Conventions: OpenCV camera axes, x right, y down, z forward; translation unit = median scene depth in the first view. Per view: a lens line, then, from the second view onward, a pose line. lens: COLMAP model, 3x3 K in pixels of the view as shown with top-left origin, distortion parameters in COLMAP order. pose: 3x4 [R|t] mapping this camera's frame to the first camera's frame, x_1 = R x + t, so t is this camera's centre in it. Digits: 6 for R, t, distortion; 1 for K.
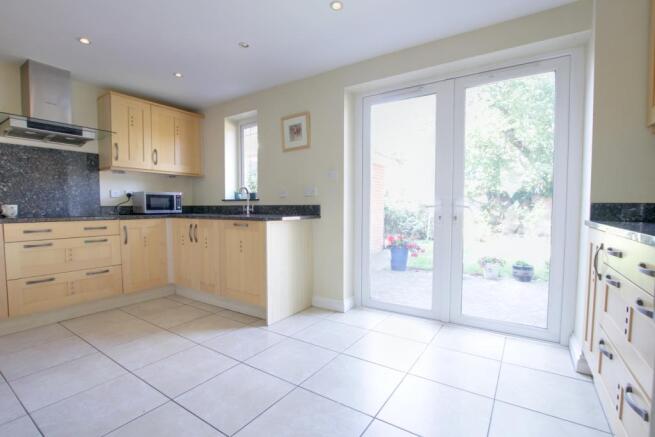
lens RADIAL K [[308.3, 0, 329.0], [0, 308.3, 221.3], [0, 0, 1]] dist [-0.014313, -0.000356]
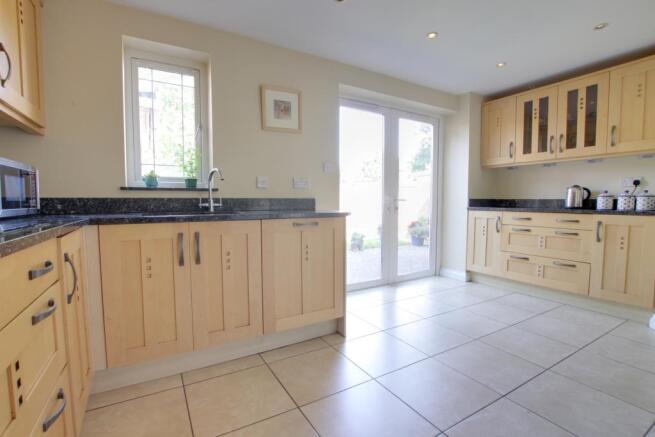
lens RADIAL K [[308.3, 0, 331.4], [0, 308.3, 219.0], [0, 0, 1]] dist [-0.014313, -0.000356]
pose [[0.432418, -0.051974, 0.900174, -0.828012], [0.041201, 0.998434, 0.037855, -0.024428], [-0.900731, 0.020719, 0.433882, 0.545669]]
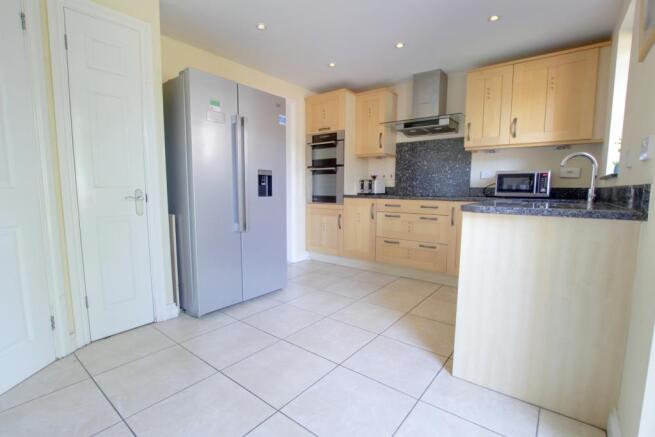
lens RADIAL K [[308.3, 0, 324.9], [0, 308.3, 221.8], [0, 0, 1]] dist [-0.014313, -0.000356]
pose [[-0.074041, 0.109947, -0.991176, 0.351790], [-0.056009, 0.991877, 0.114209, -0.028658], [0.995681, 0.063971, -0.067282, 0.639588]]
